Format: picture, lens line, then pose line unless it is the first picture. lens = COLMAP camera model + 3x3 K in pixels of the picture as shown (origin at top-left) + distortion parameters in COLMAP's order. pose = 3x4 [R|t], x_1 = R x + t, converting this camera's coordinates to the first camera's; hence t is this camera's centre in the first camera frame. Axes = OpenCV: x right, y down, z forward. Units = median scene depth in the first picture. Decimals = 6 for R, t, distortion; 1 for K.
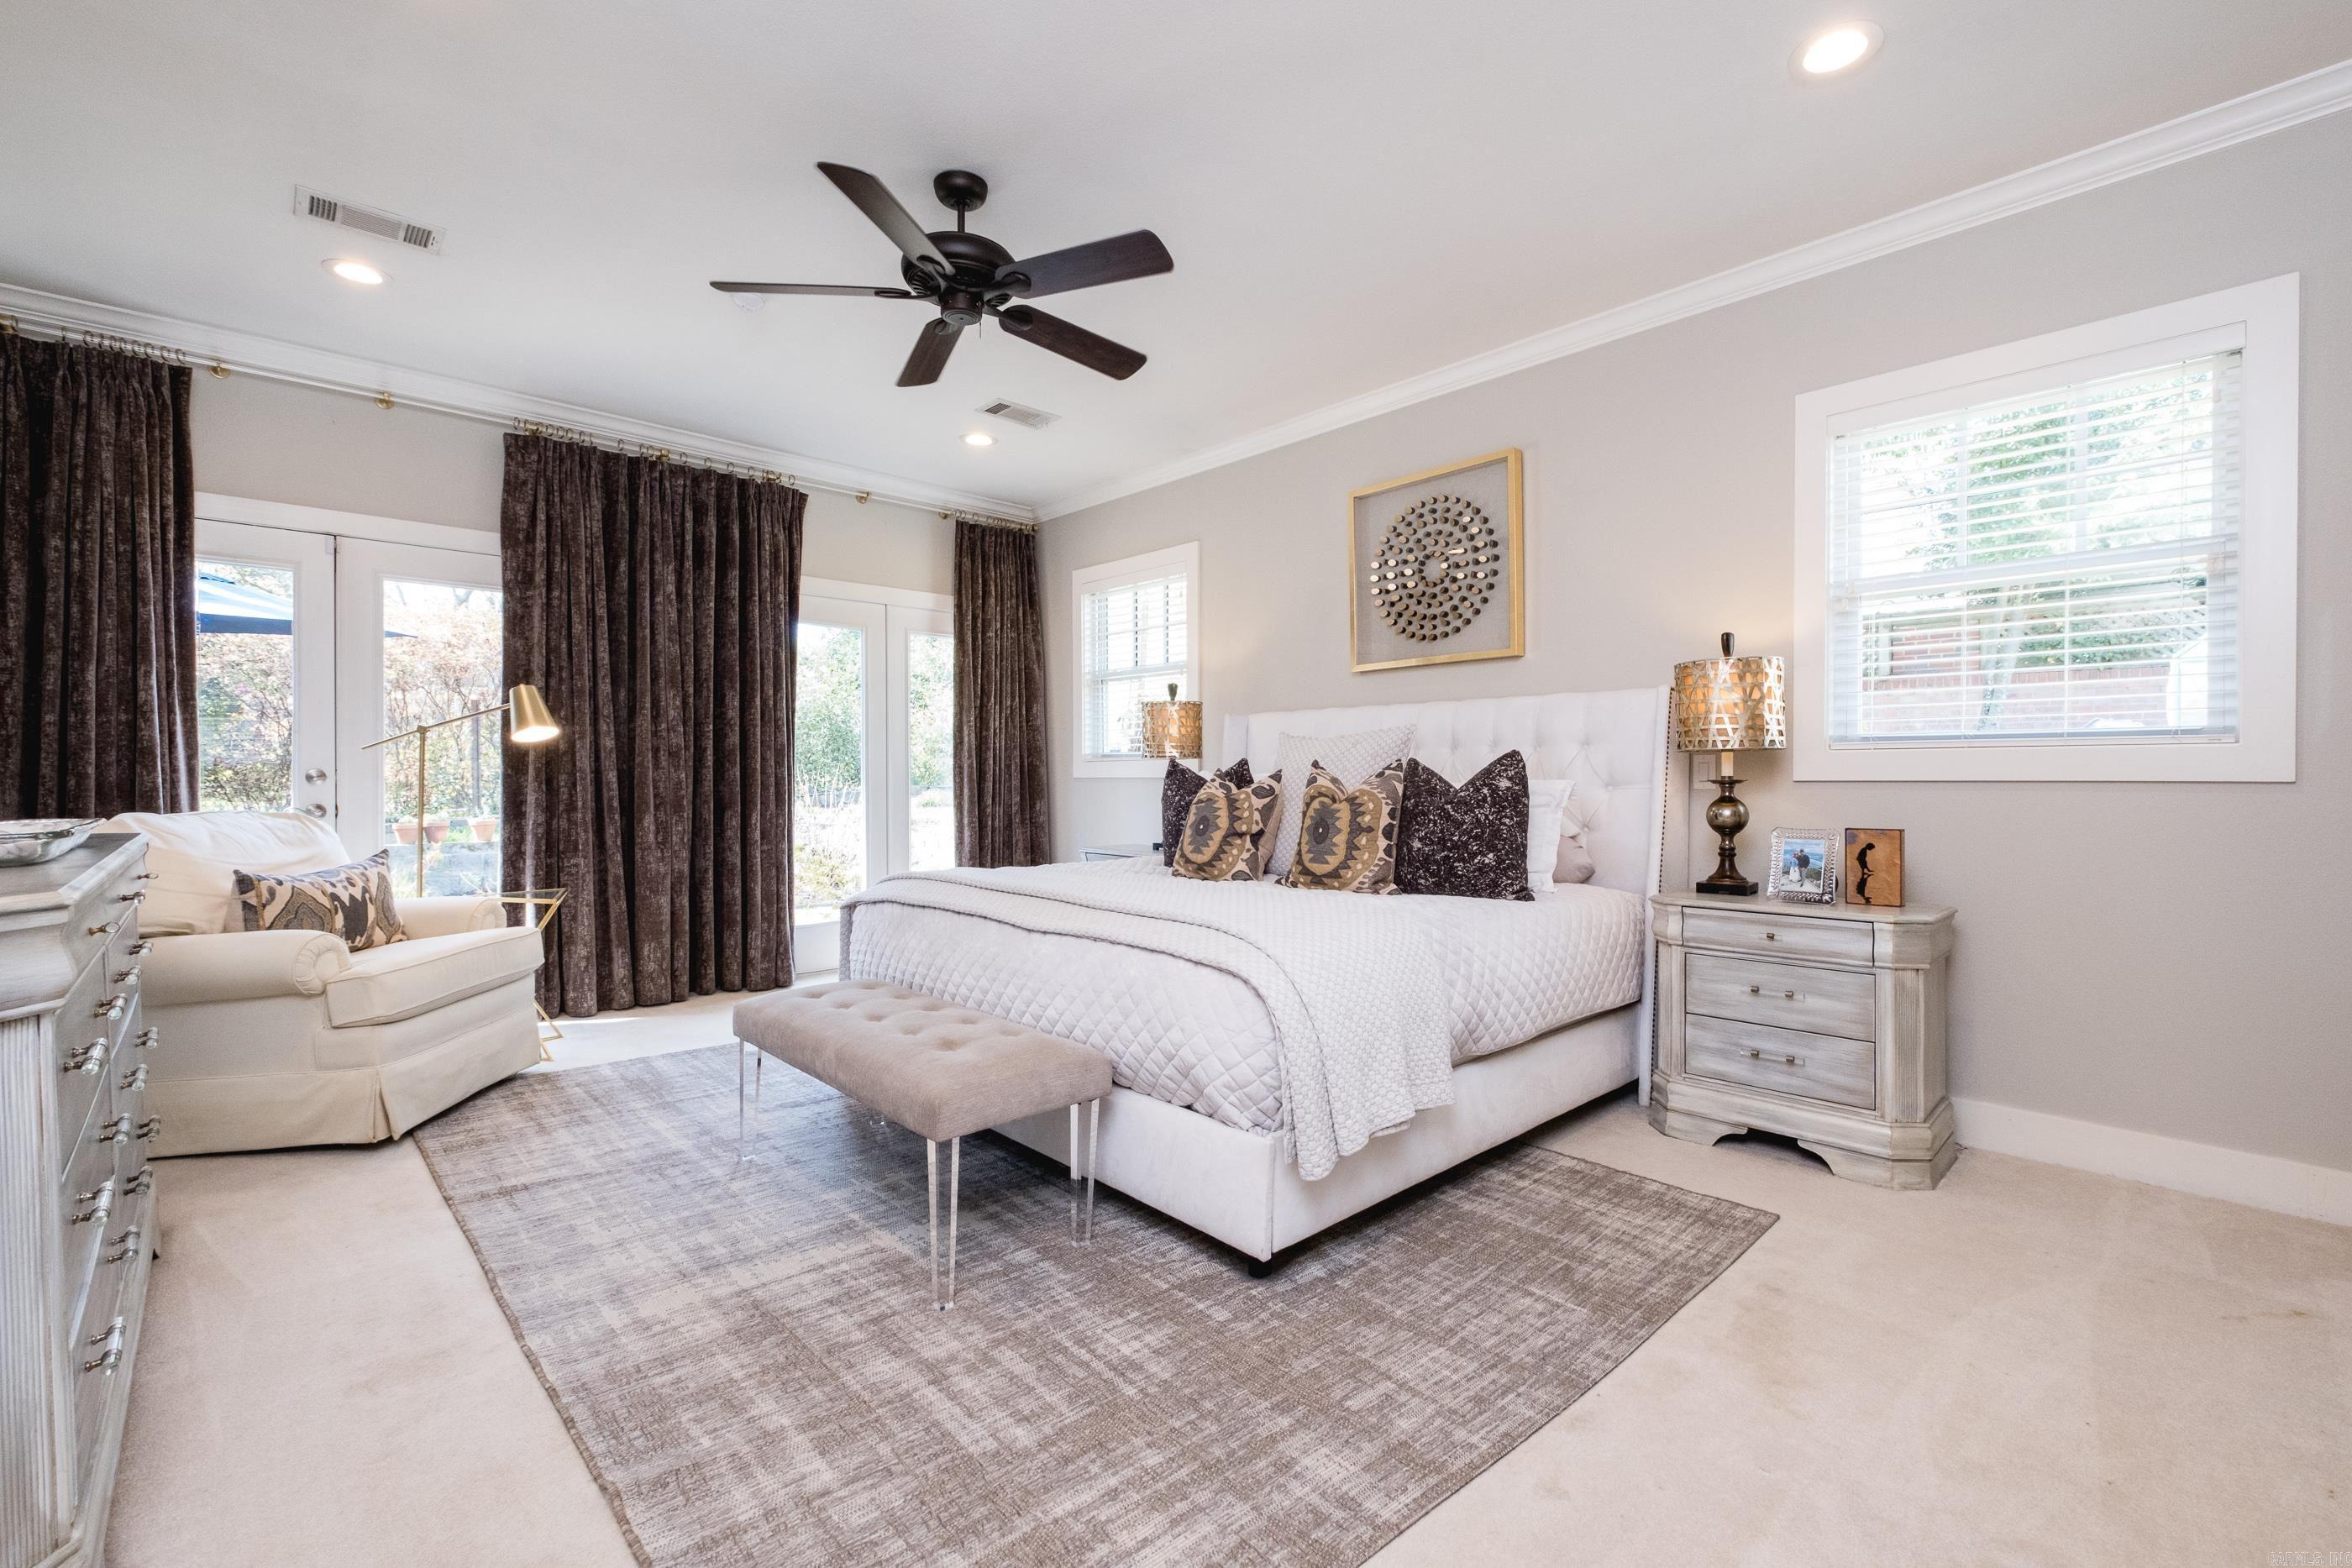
lens RADIAL K [[1034.6, 0, 1183.2], [0, 1034.6, 785.1], [0, 0, 1]] dist [0.012730, -0.005964]
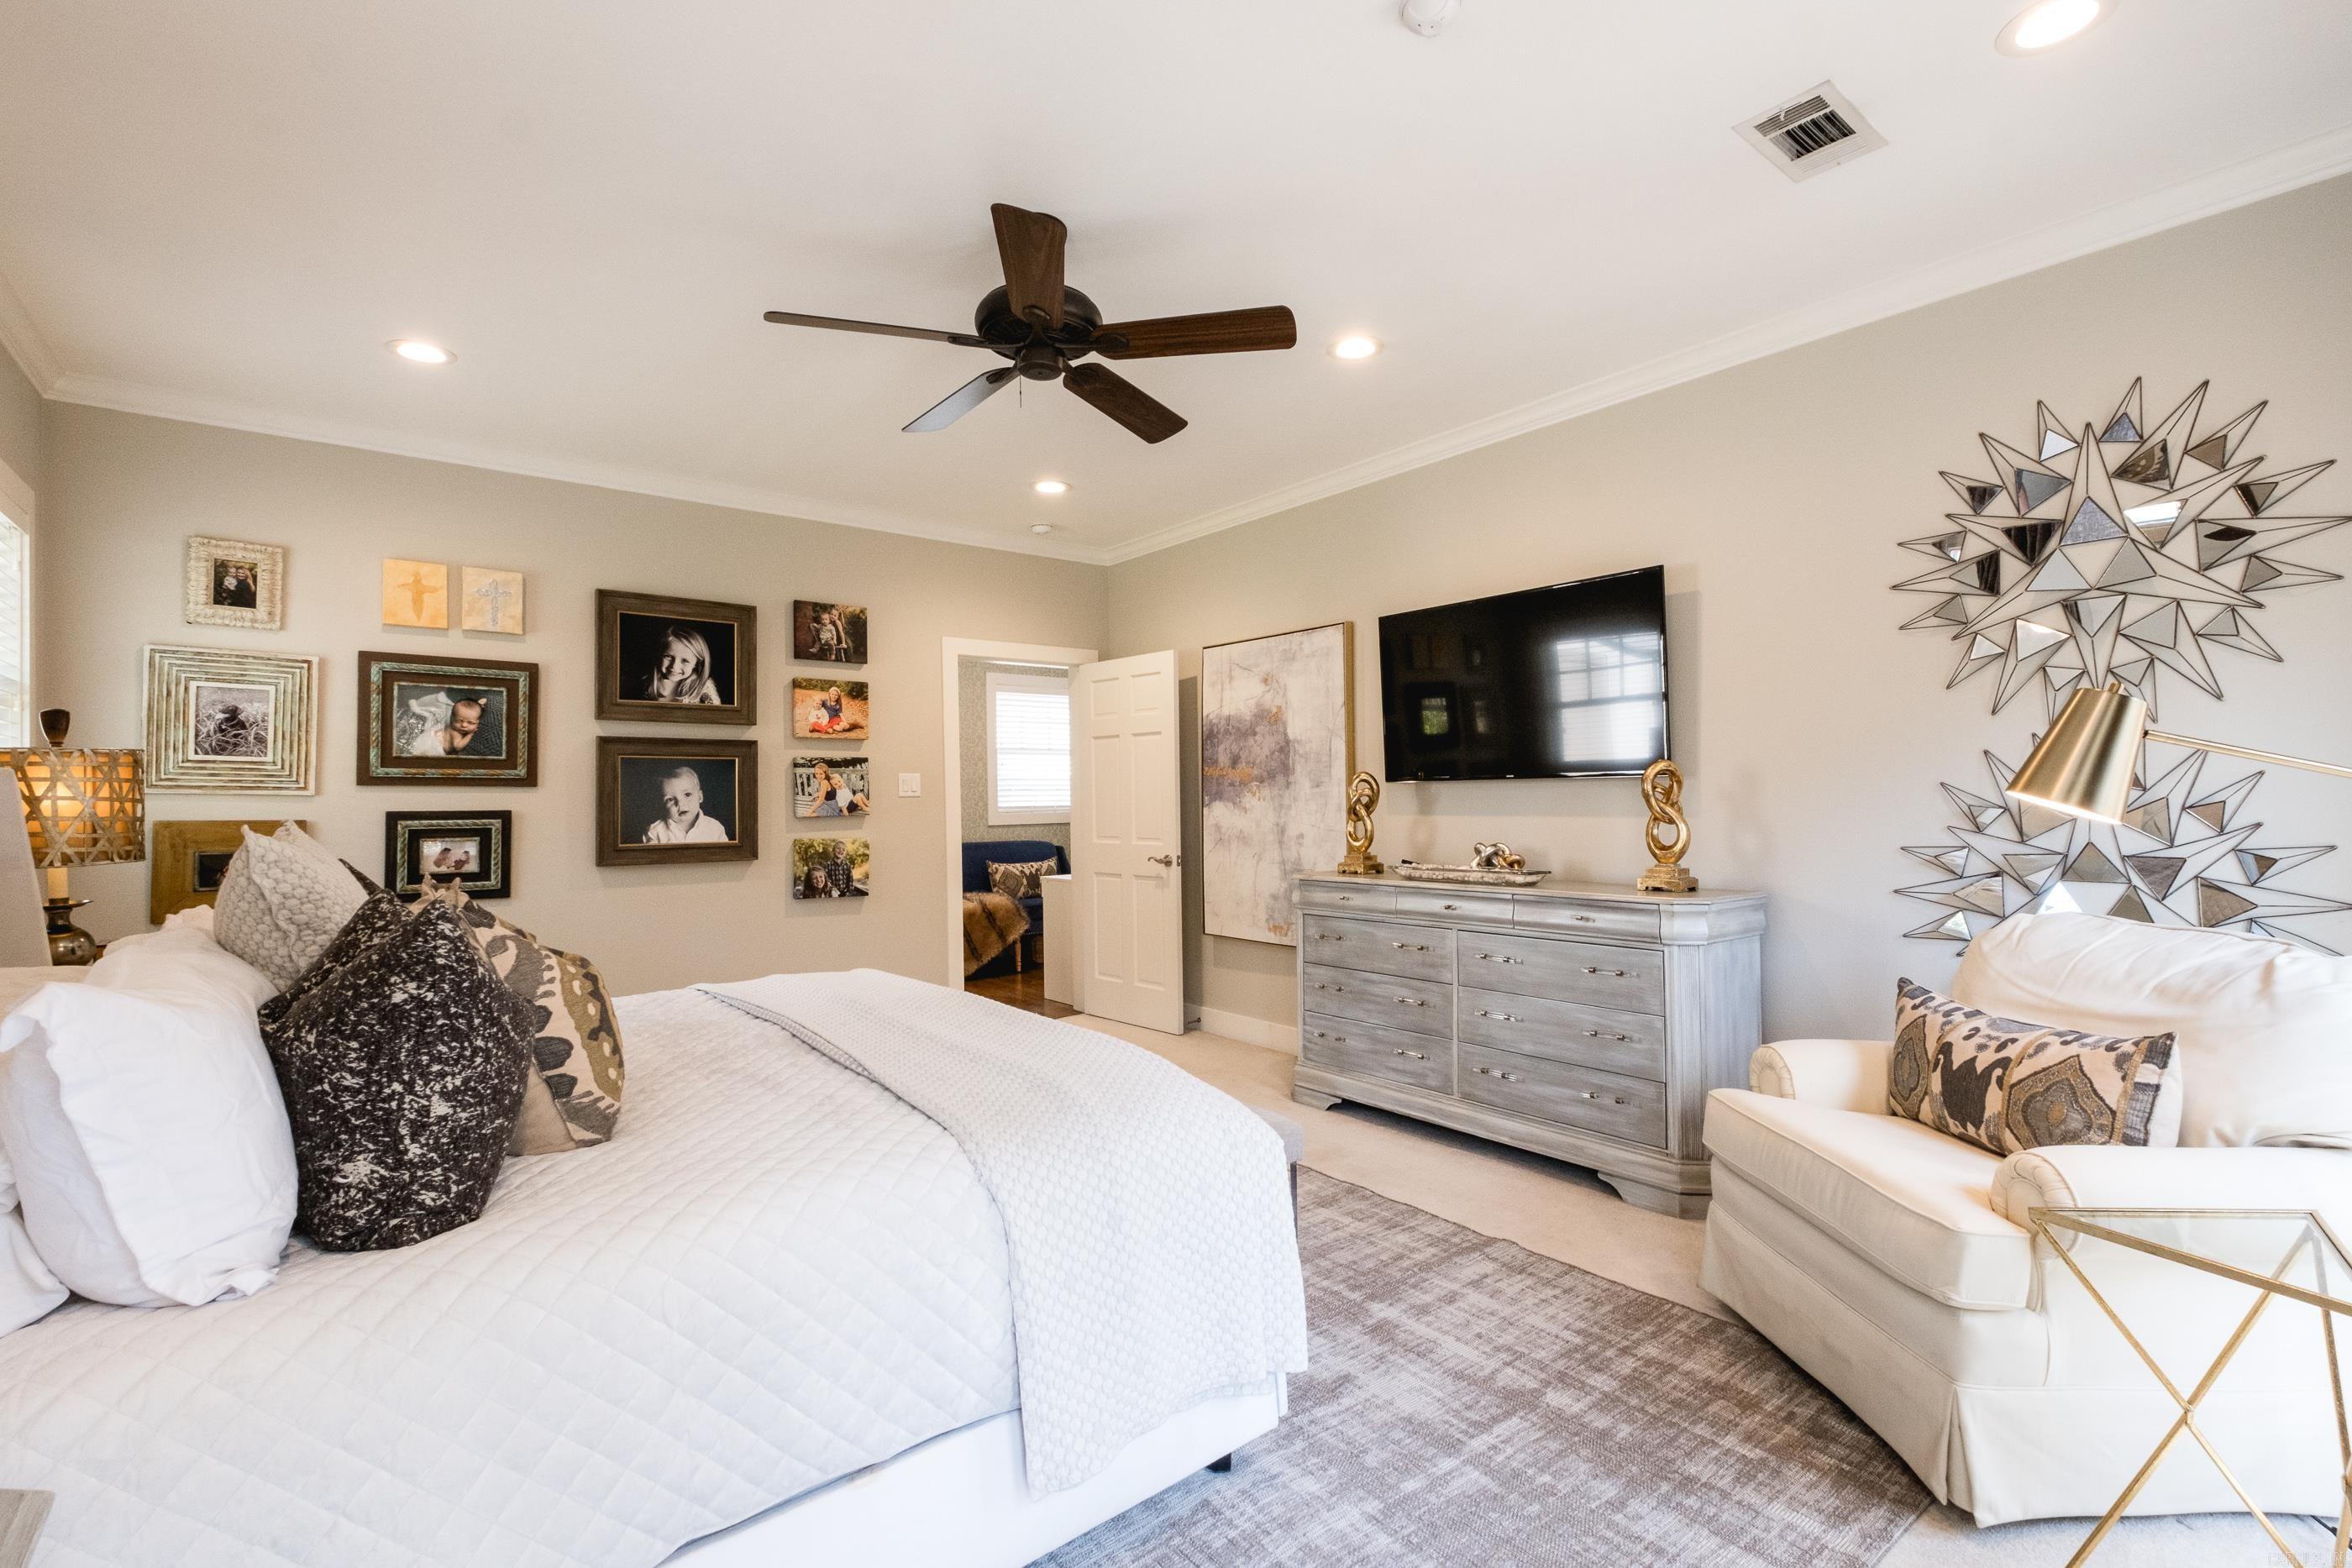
lens RADIAL K [[1092.2, 0, 1168.2], [0, 1092.2, 786.3], [0, 0, 1]] dist [-0.003066, -0.000966]
pose [[-0.995191, 0.002312, 0.097926, -0.378077], [0.000404, 0.999810, -0.019500, -0.053212], [-0.097953, -0.019367, -0.995003, 1.800143]]
